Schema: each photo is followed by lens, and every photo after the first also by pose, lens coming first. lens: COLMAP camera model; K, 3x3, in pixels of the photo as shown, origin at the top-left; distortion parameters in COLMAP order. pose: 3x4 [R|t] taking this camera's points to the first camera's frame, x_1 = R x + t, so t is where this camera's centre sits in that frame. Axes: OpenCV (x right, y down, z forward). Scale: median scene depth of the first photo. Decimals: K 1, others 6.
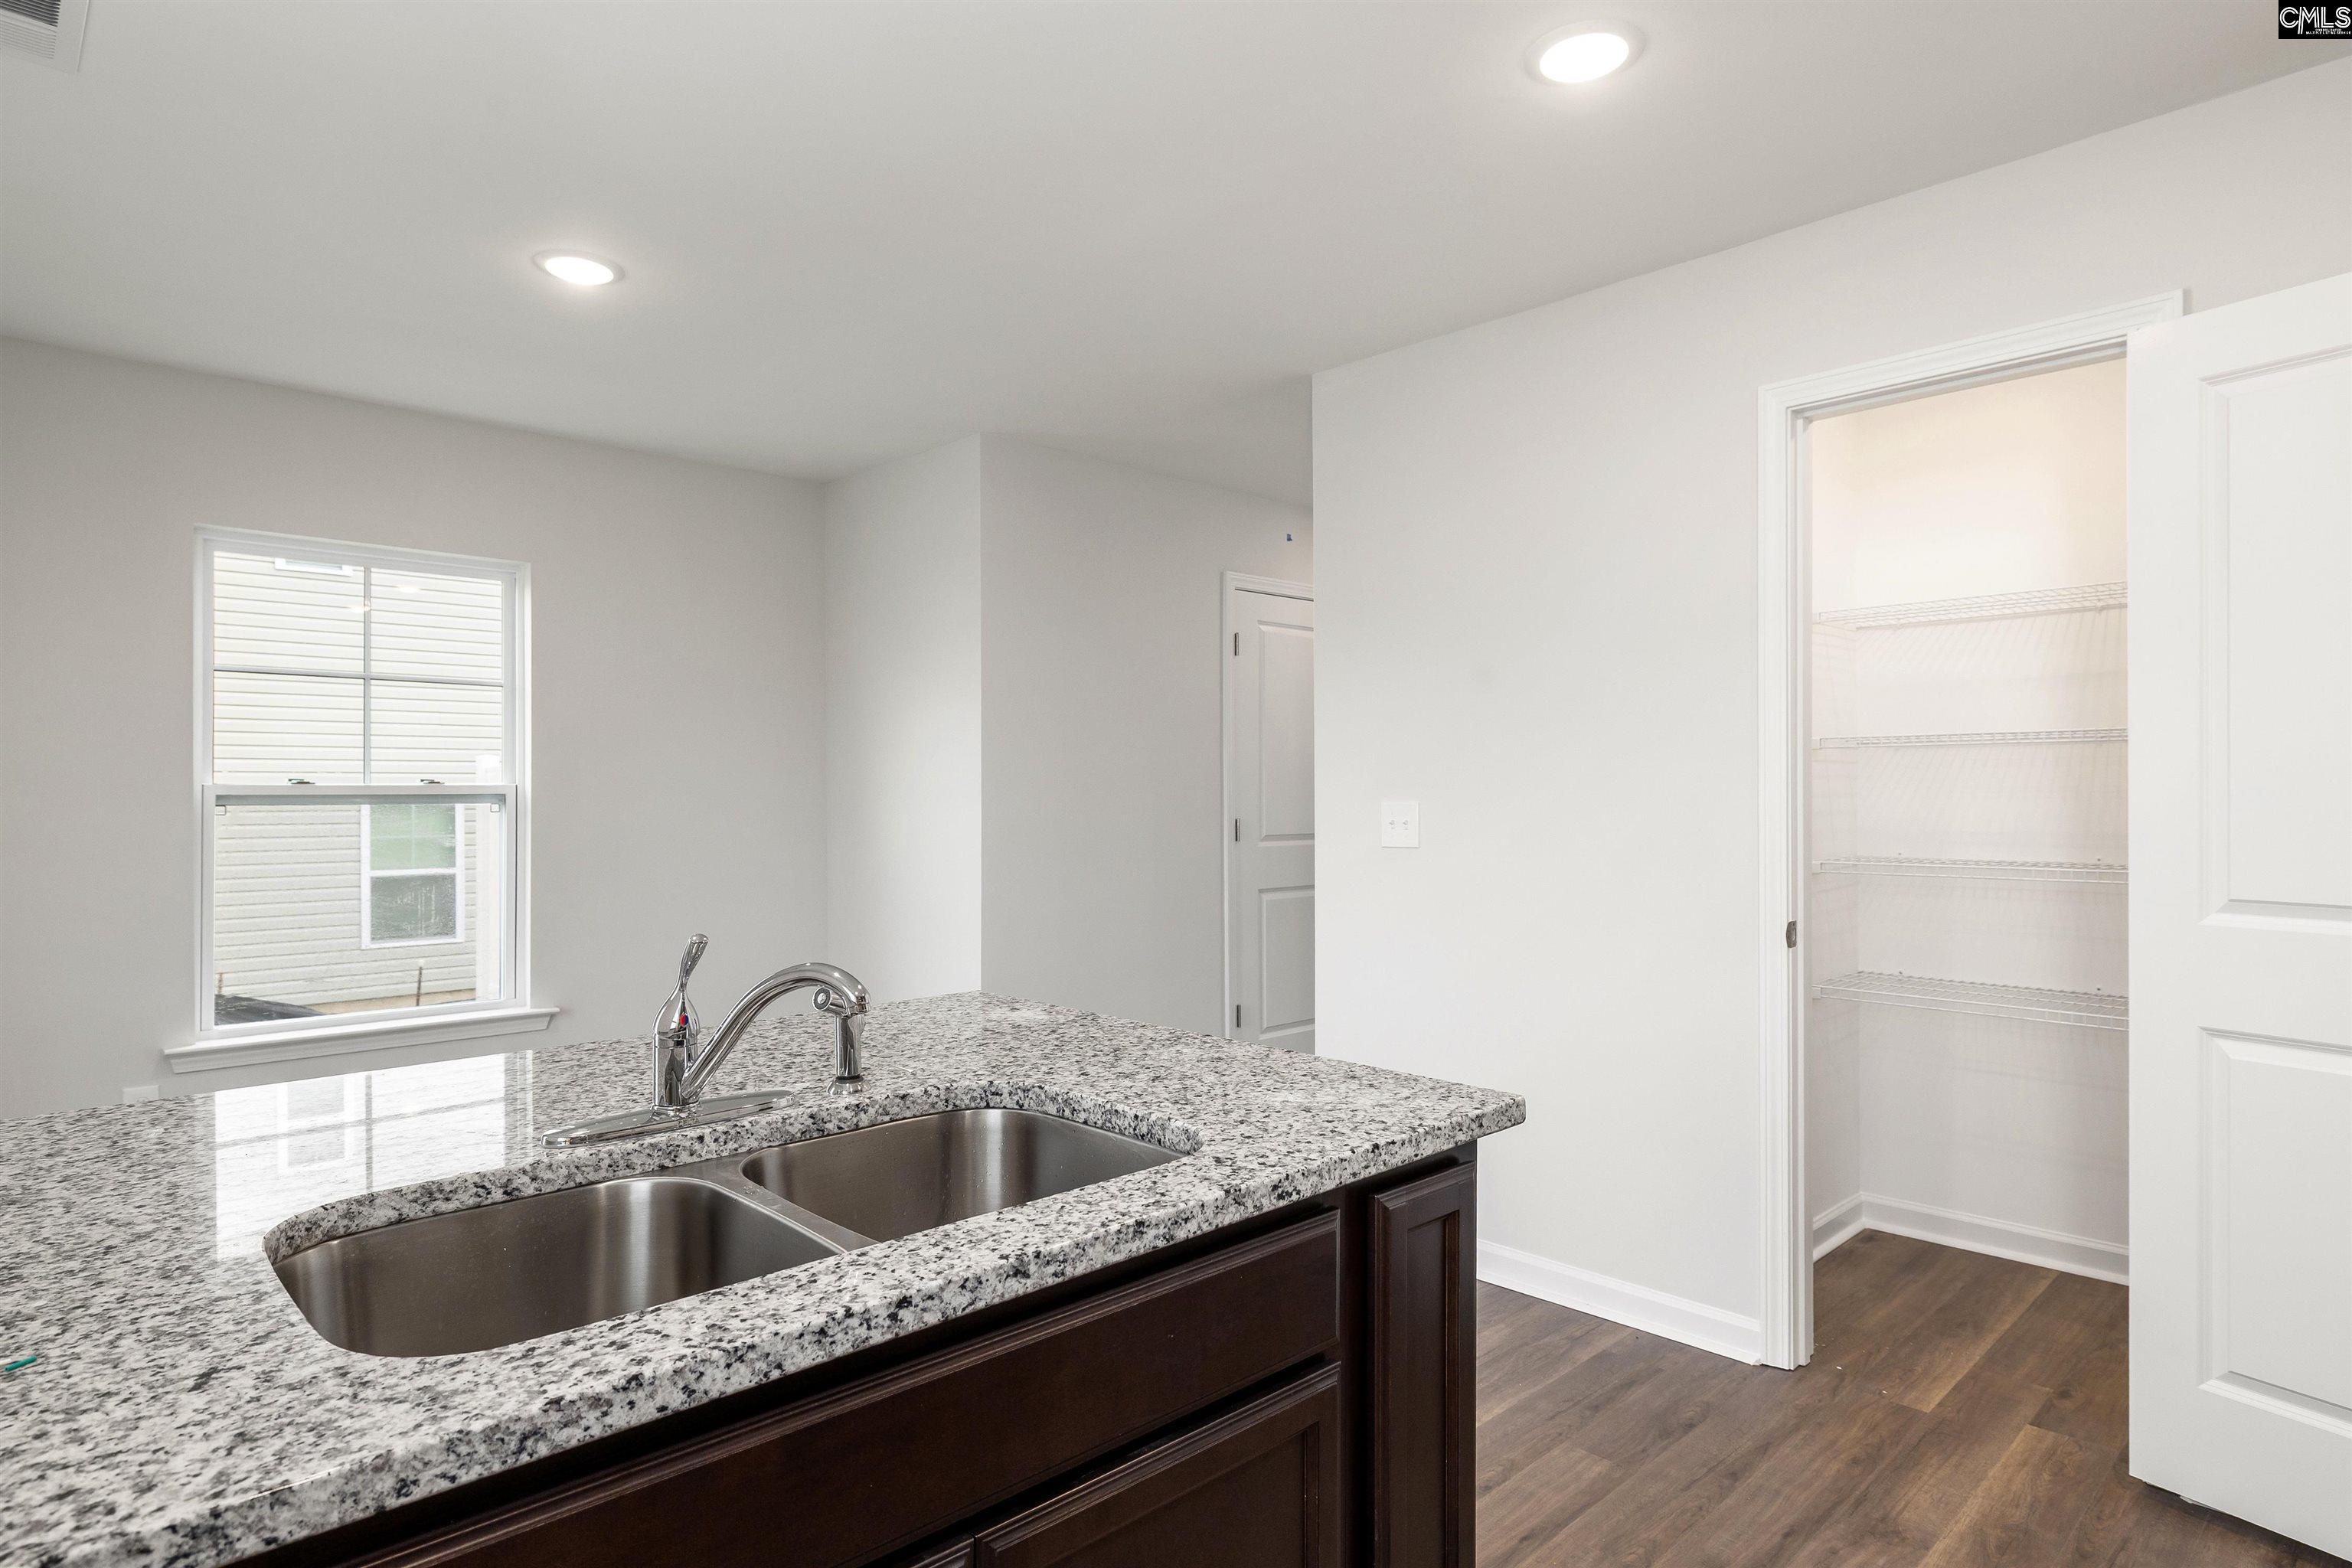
lens RADIAL K [[1285.0, 0, 1176.6], [0, 1285.0, 789.5], [0, 0, 1]] dist [-0.001774, -0.000118]
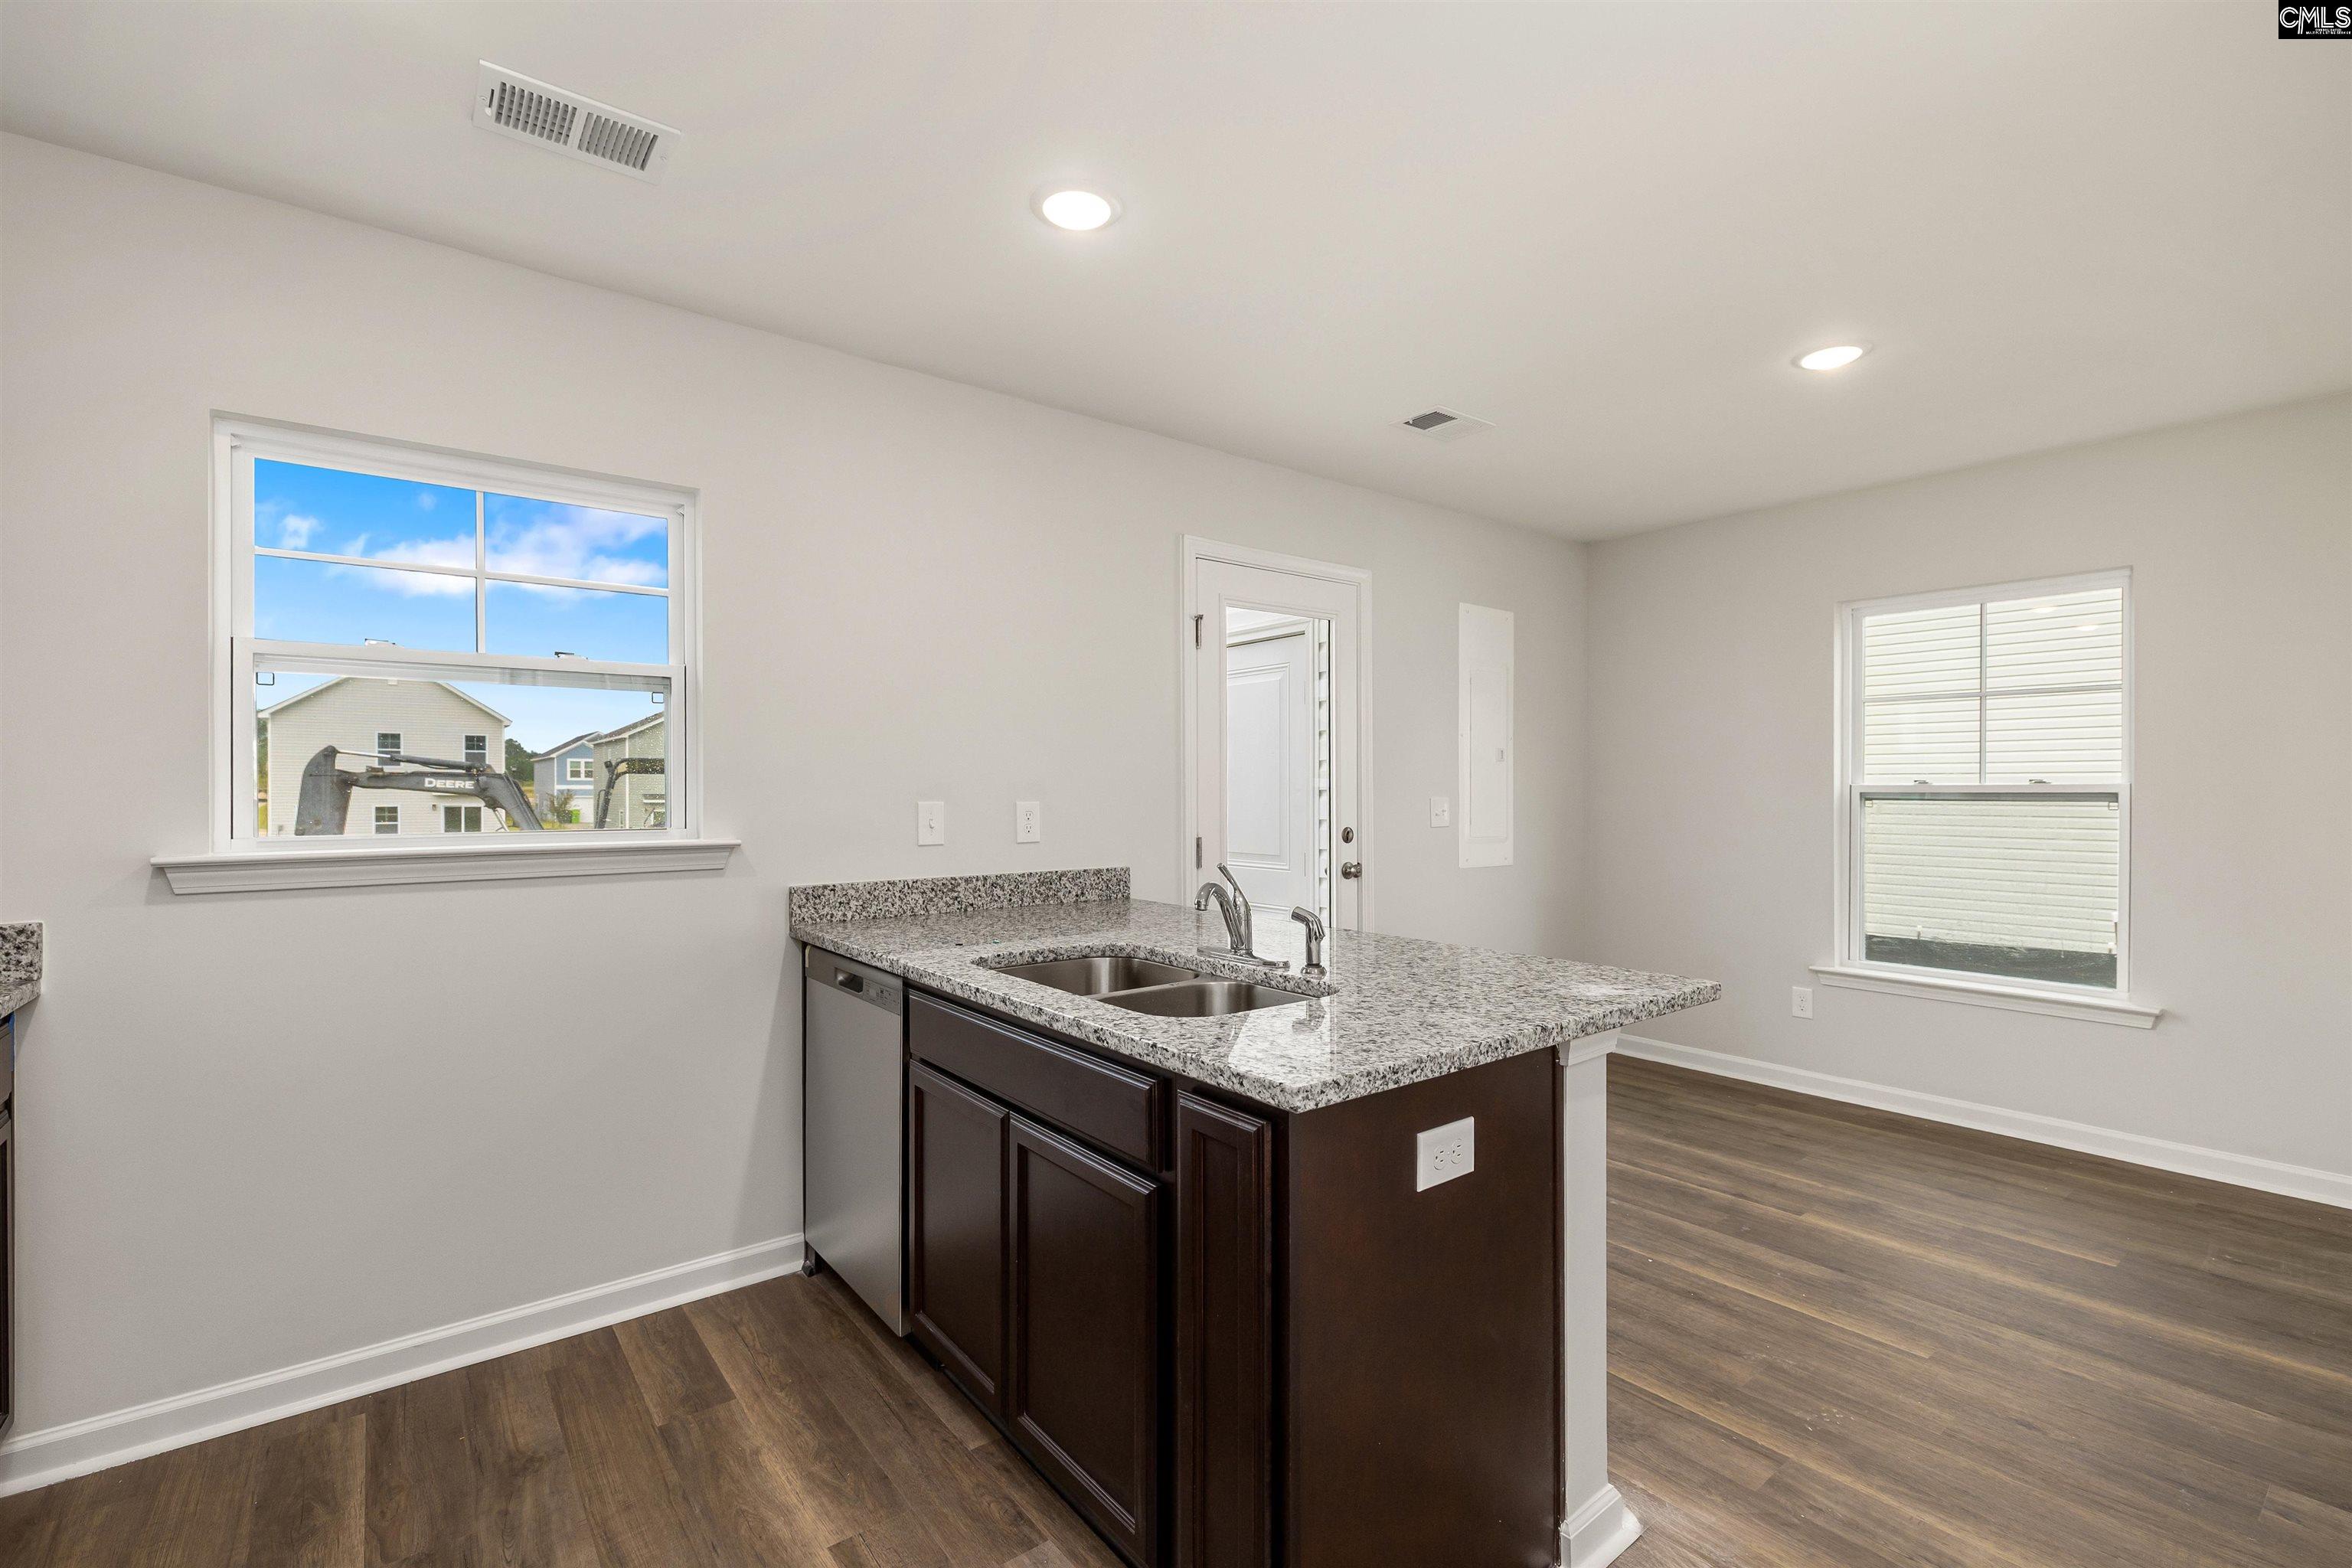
lens RADIAL K [[1025.2, 0, 1179.0], [0, 1025.2, 786.1], [0, 0, 1]] dist [0.000069, 0.000515]
pose [[-0.104455, -0.002841, -0.994526, 0.443877], [0.002949, 0.999991, -0.003167, -0.001136], [0.994525, -0.003264, -0.104446, 0.399087]]
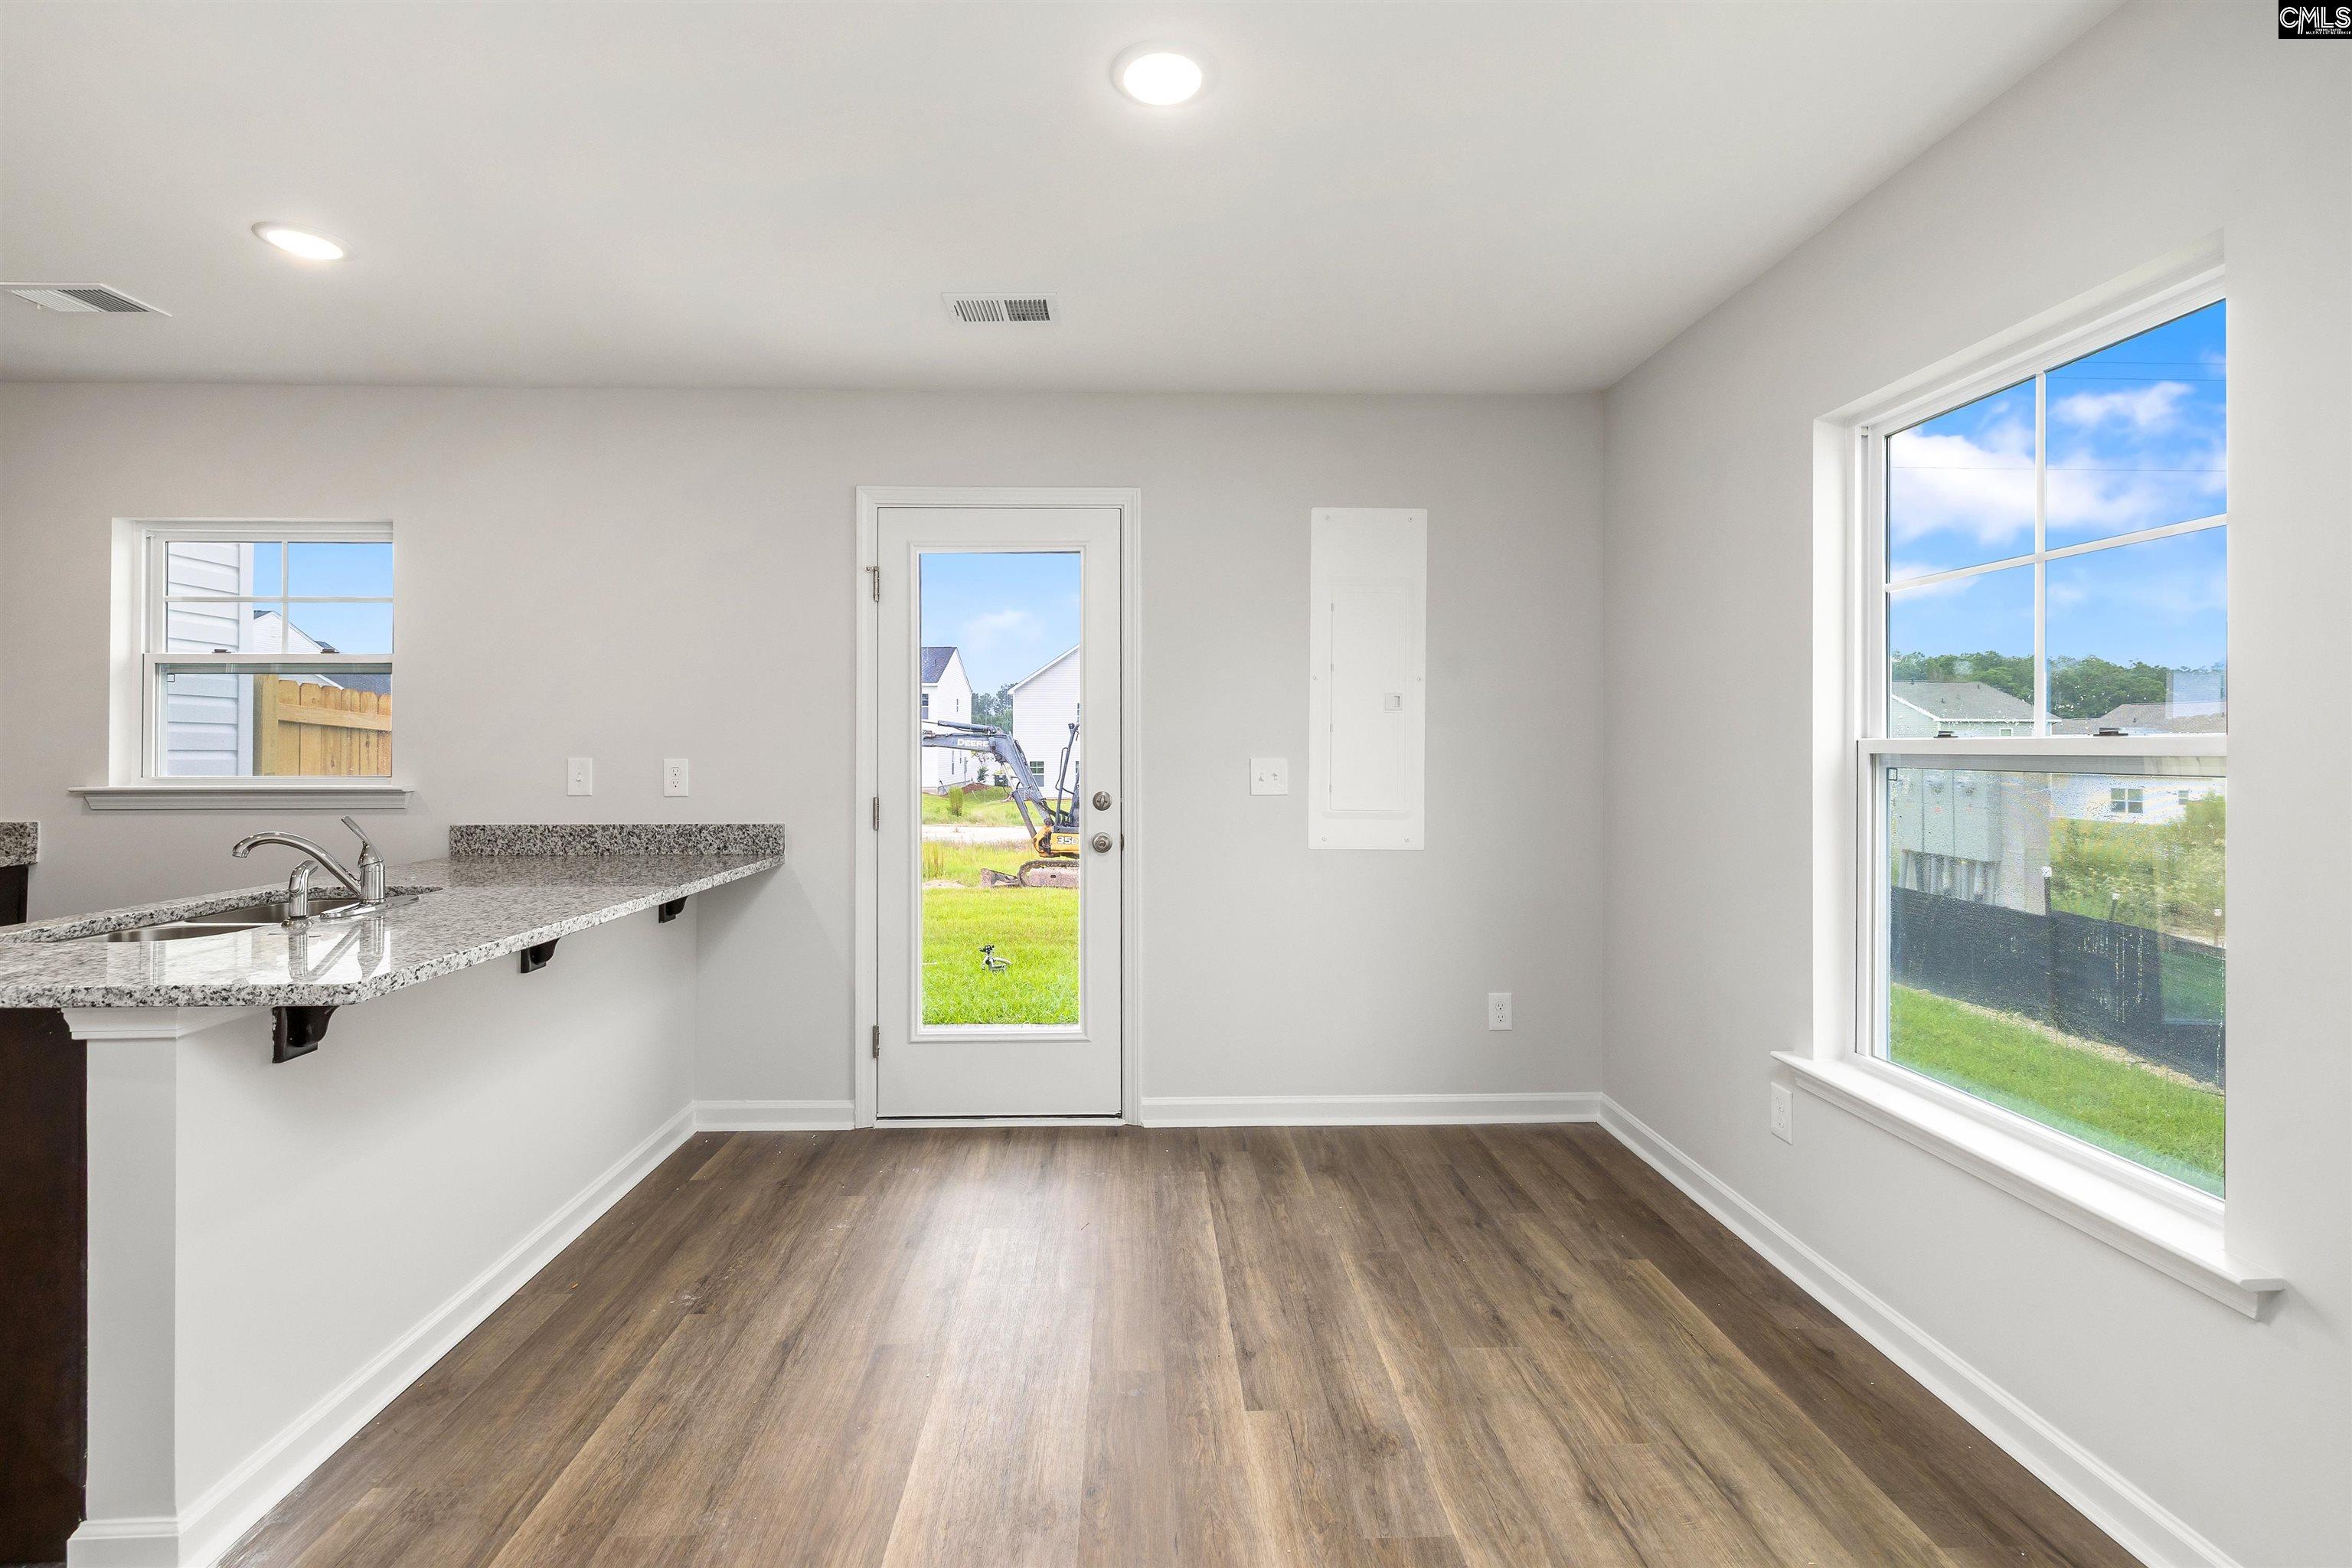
lens RADIAL K [[1025.2, 0, 1162.8], [0, 1025.2, 733.9], [0, 0, 1]] dist [0.000069, 0.000515]
pose [[-0.671320, -0.010064, -0.741099, -0.005610], [0.001639, 0.999885, -0.015063, 0.000937], [0.741166, -0.011326, -0.671226, 1.140440]]
